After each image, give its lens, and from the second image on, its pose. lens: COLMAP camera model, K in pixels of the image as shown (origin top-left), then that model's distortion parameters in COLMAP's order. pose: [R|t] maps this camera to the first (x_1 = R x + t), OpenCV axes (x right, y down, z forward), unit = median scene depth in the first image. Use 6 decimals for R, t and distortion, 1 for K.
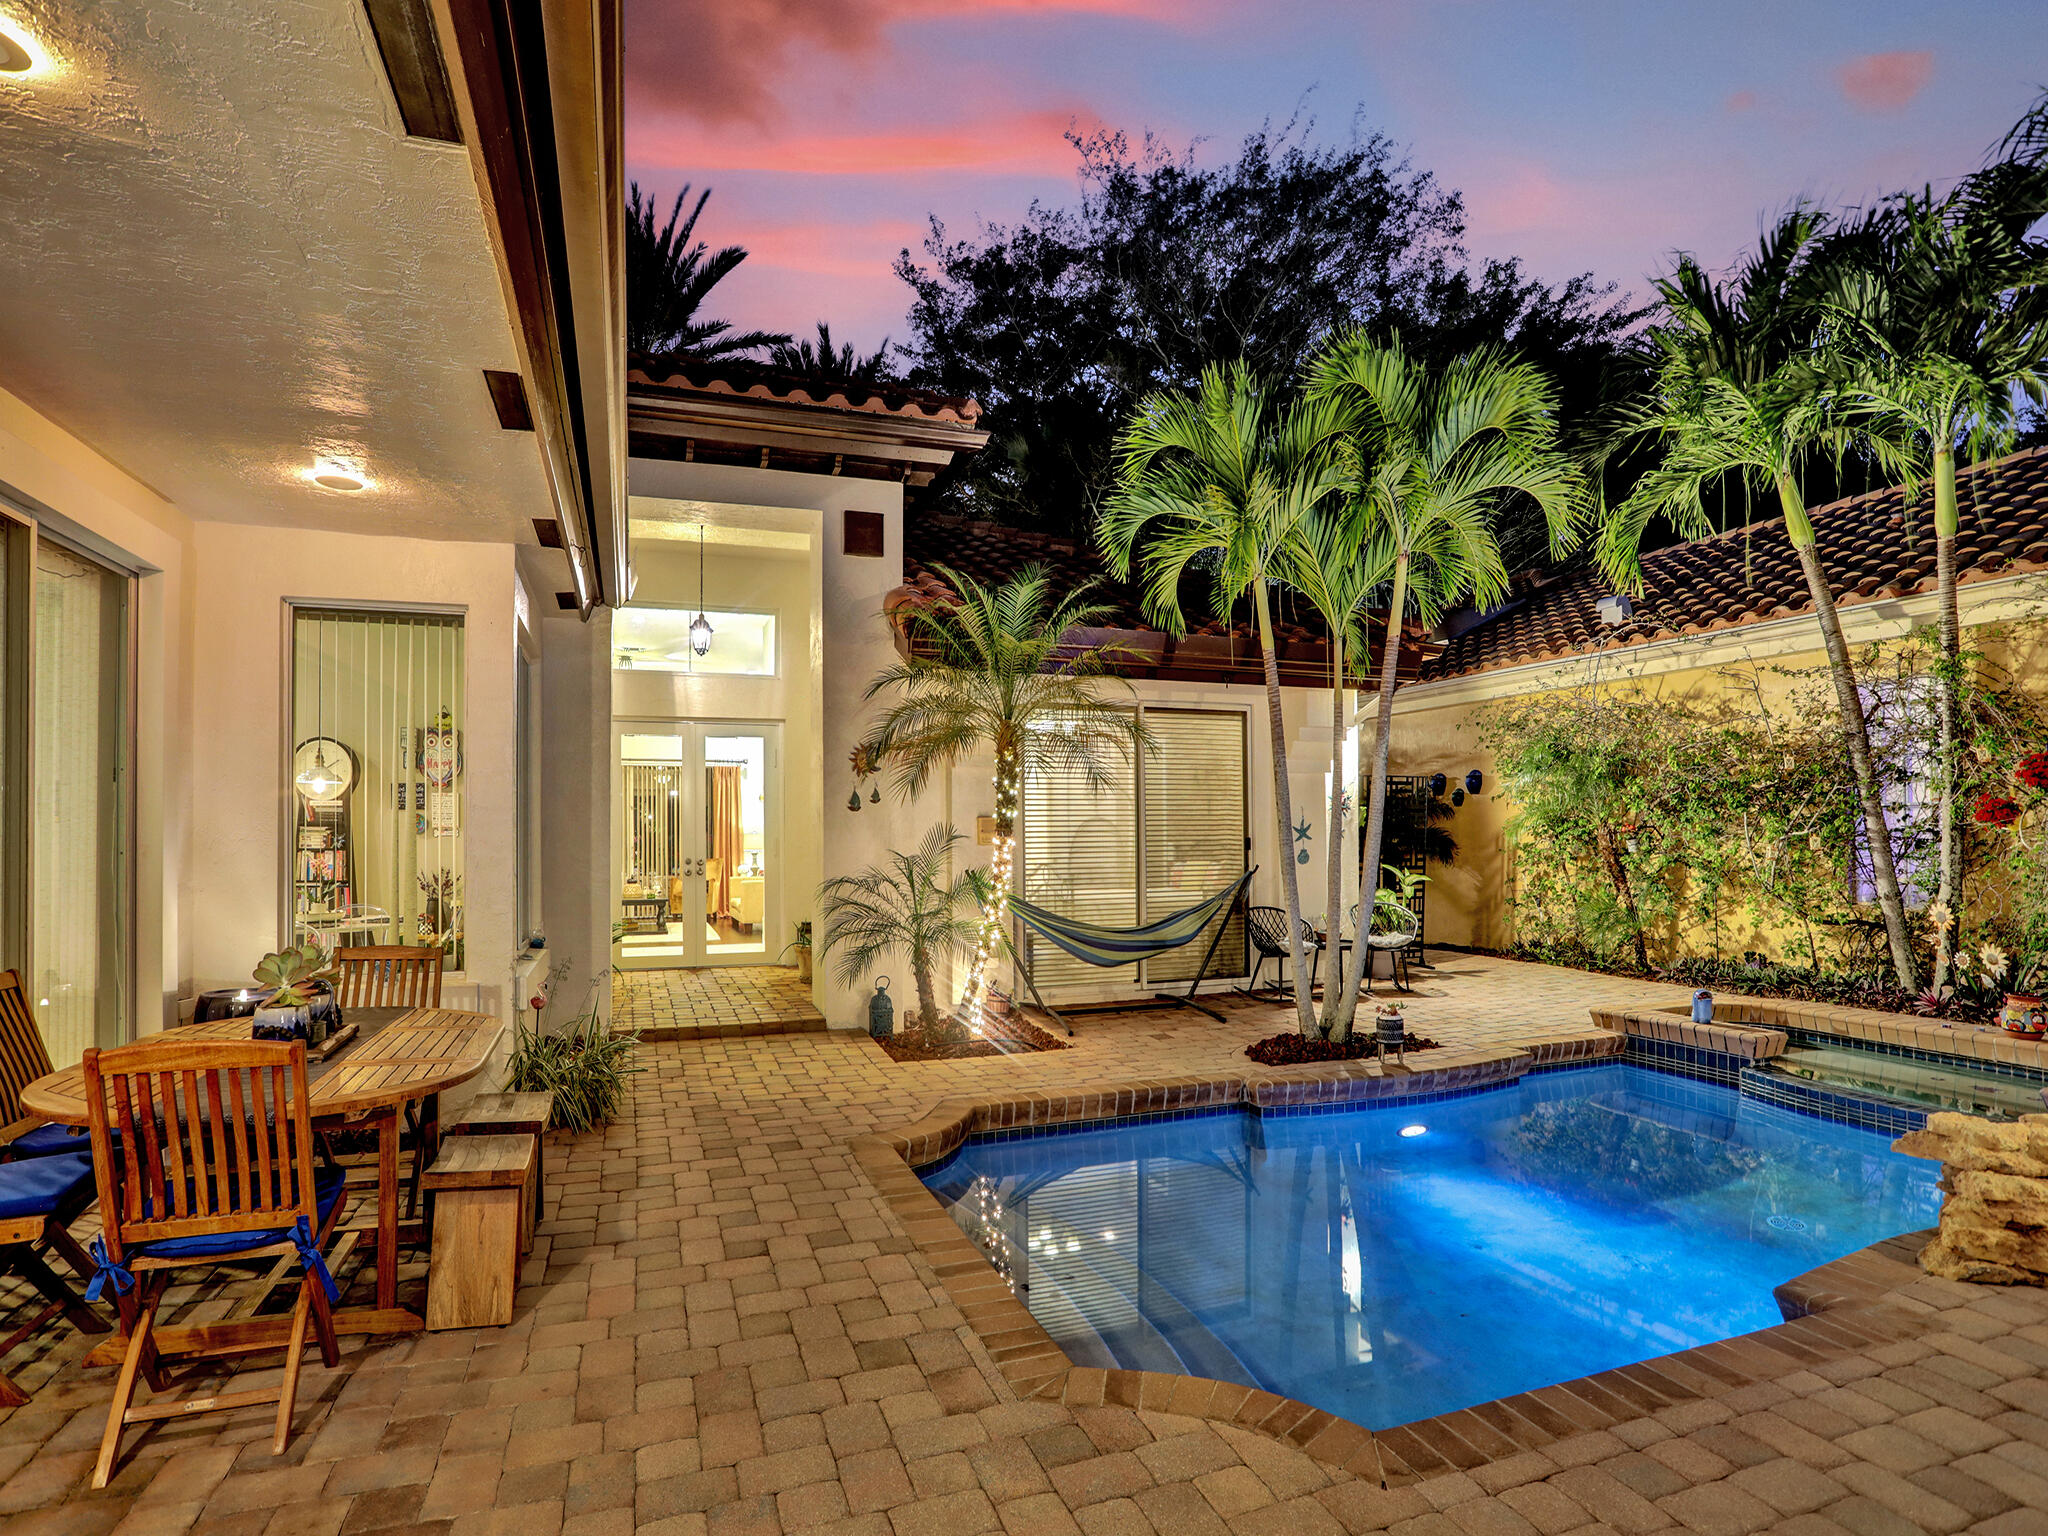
lens RADIAL K [[1050.0, 0, 1024.0], [0, 1050.0, 768.0], [0, 0, 1]] dist [-0.074095, 0.044895]
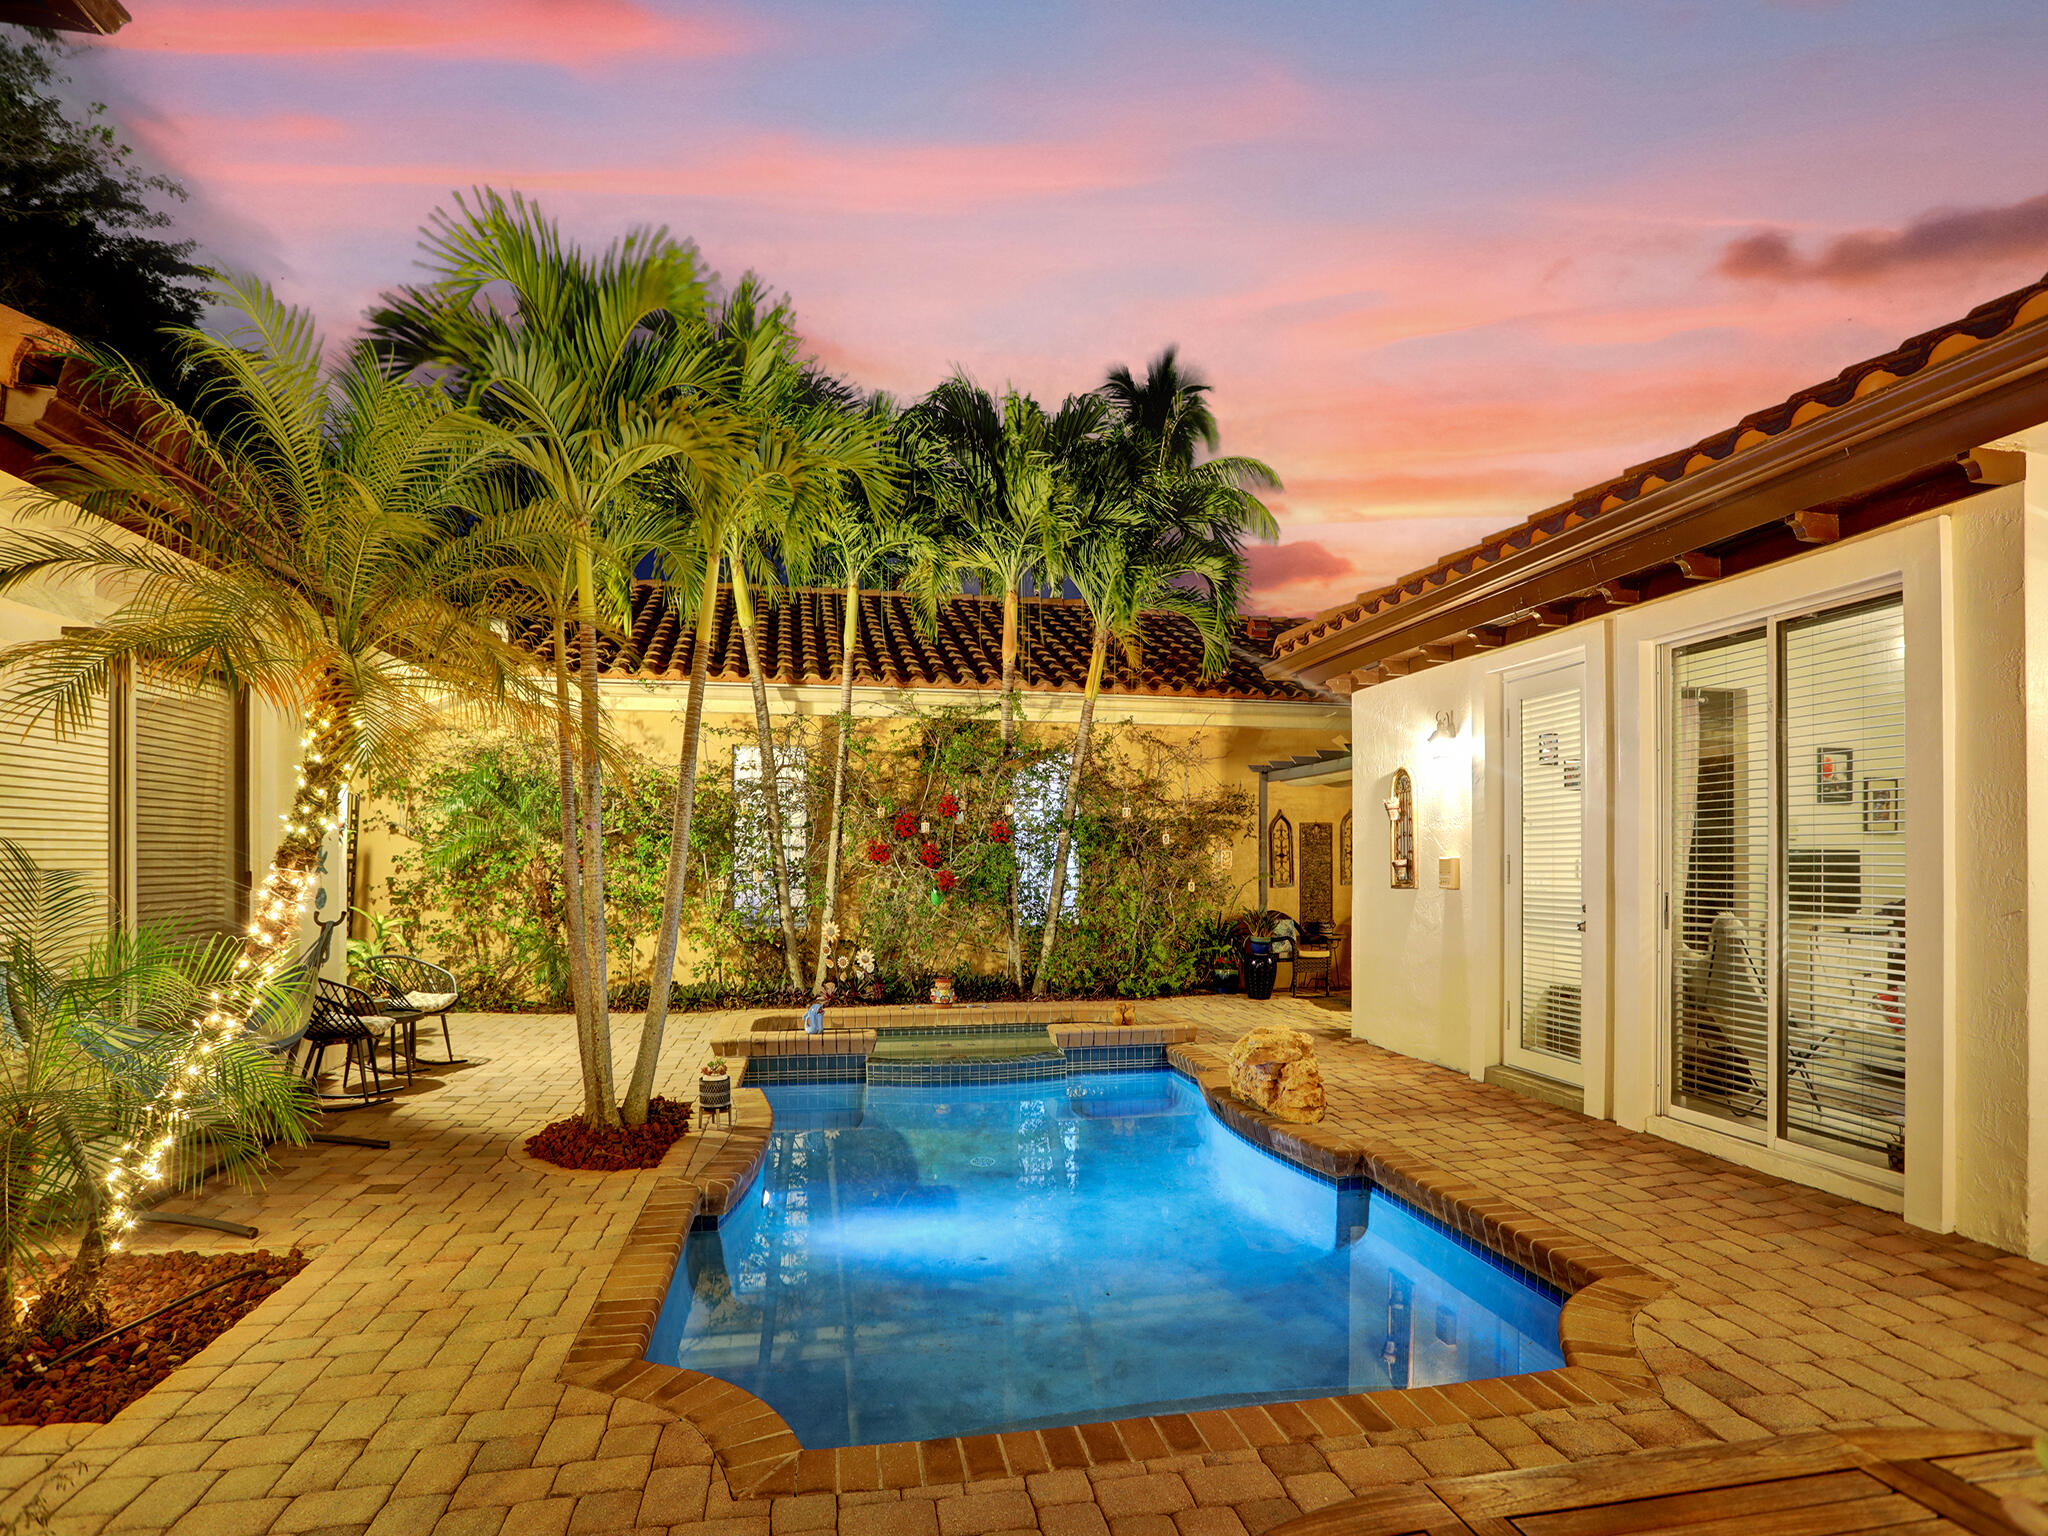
lens RADIAL K [[1045.9, 0, 1030.9], [0, 1045.9, 843.7], [0, 0, 1]] dist [-0.096882, 0.057137]
pose [[0.161847, 0.023093, 0.986546, -0.398554], [-0.064613, 0.997829, -0.012757, 0.032338], [-0.984698, -0.061679, 0.162987, 0.520574]]
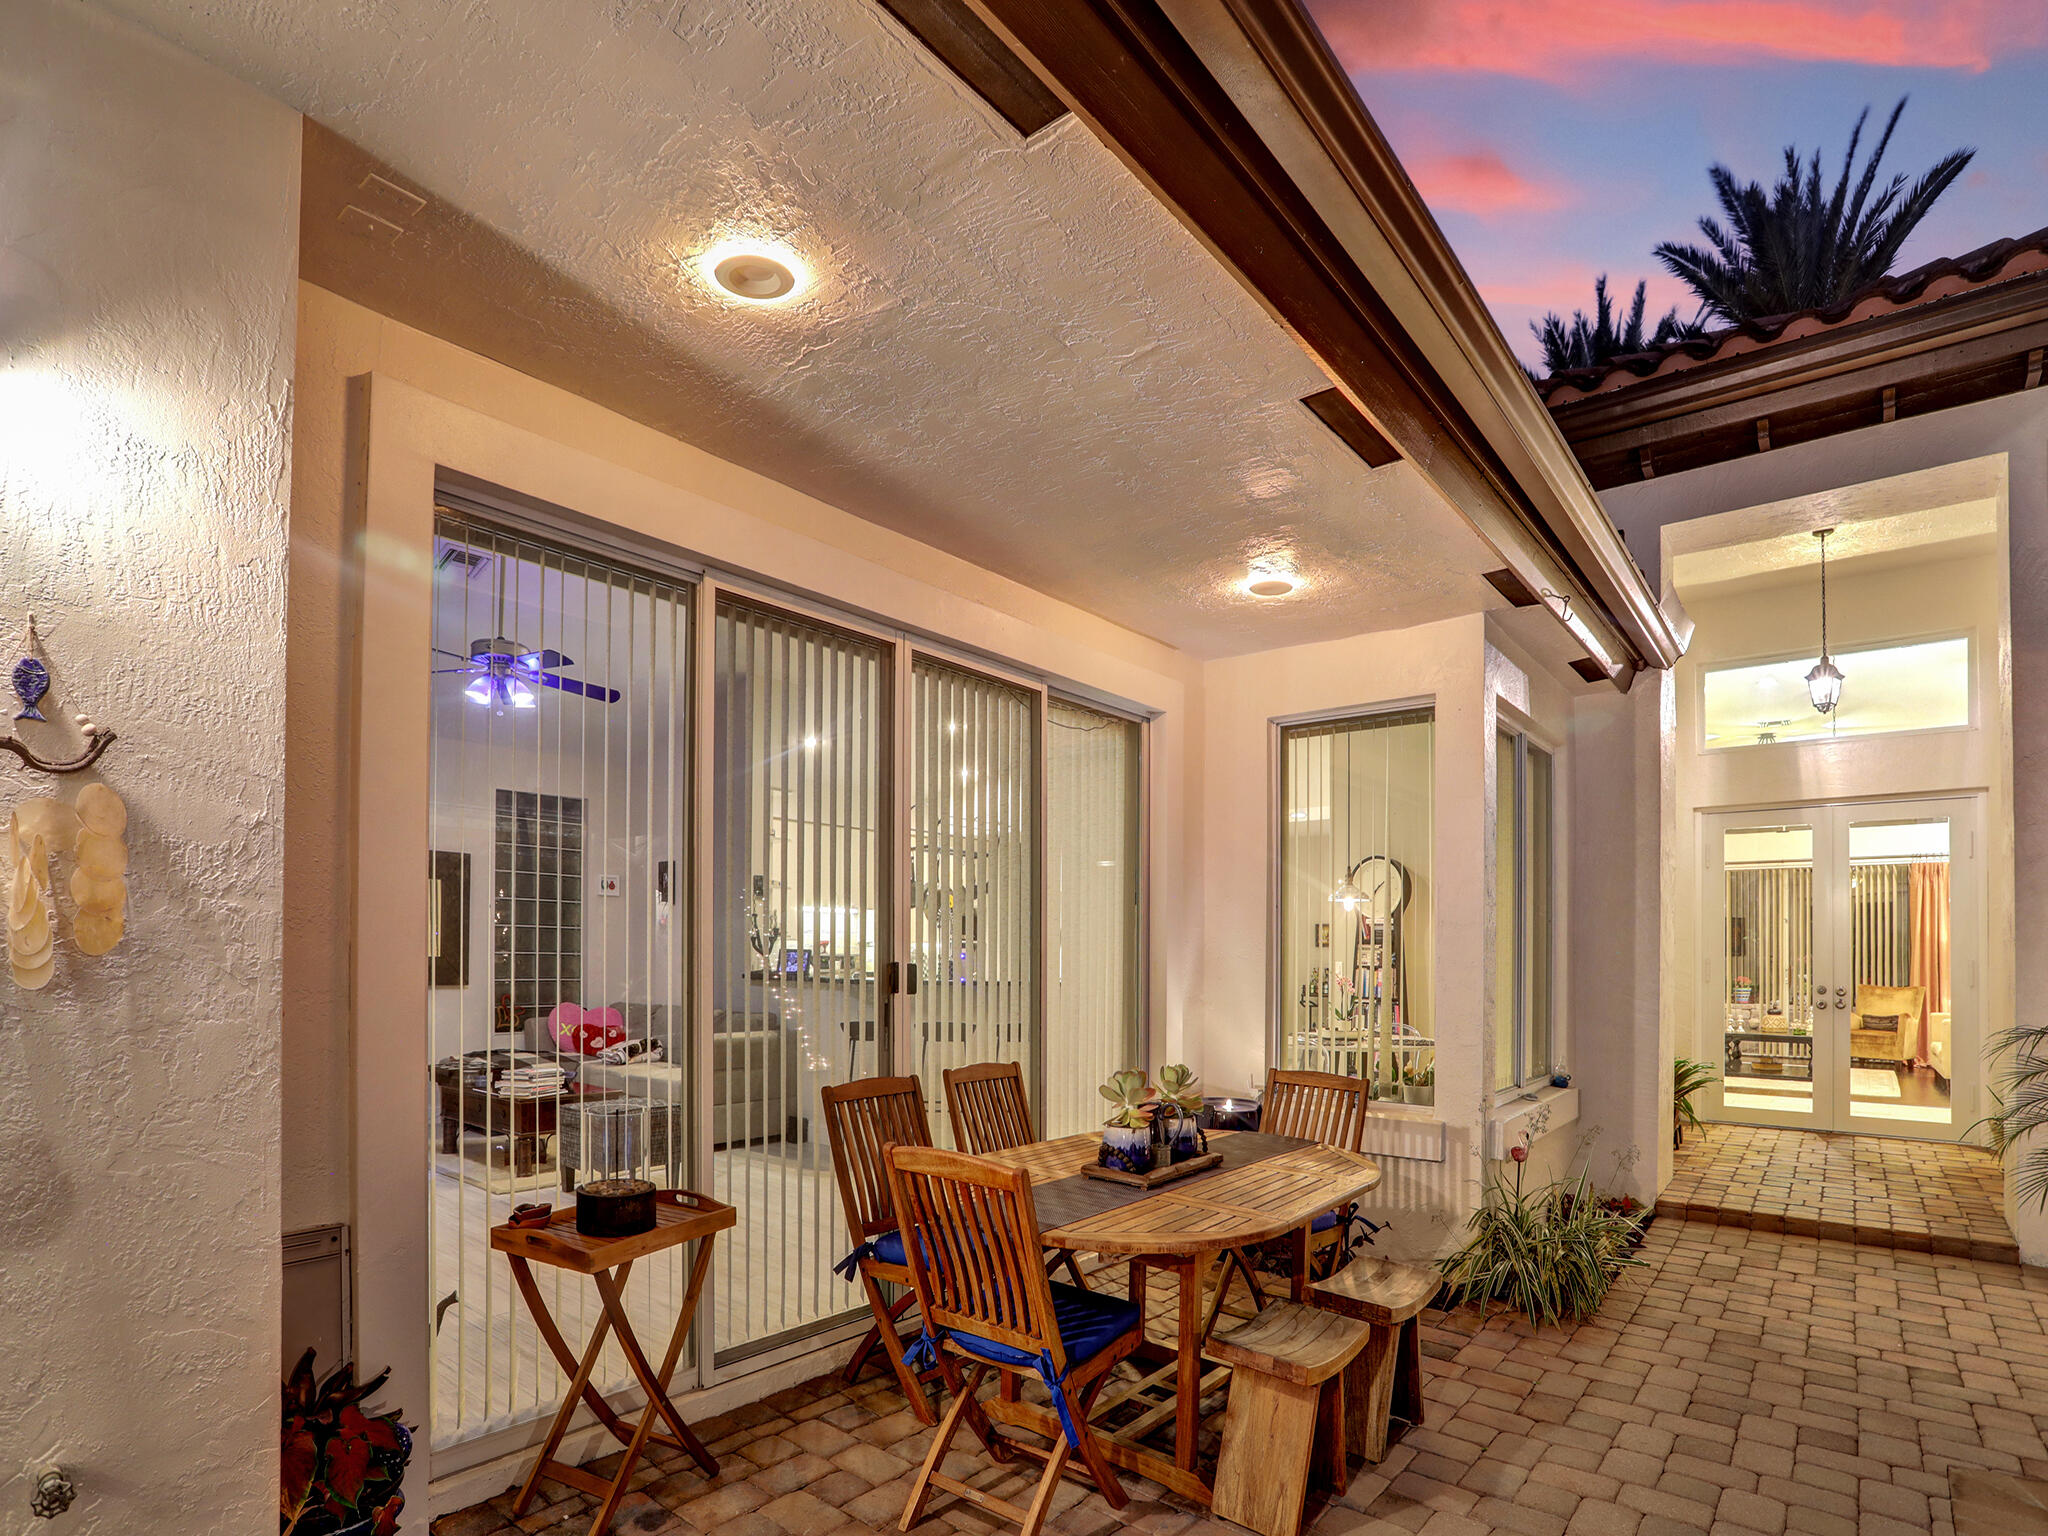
lens RADIAL K [[1067.3, 0, 1025.1], [0, 1067.3, 930.7], [0, 0, 1]] dist [-0.054421, 0.019544]
pose [[0.507746, -0.003594, -0.861500, 0.044073], [0.042712, 0.998867, 0.021006, 0.007628], [0.860448, -0.047462, 0.507324, 0.158350]]
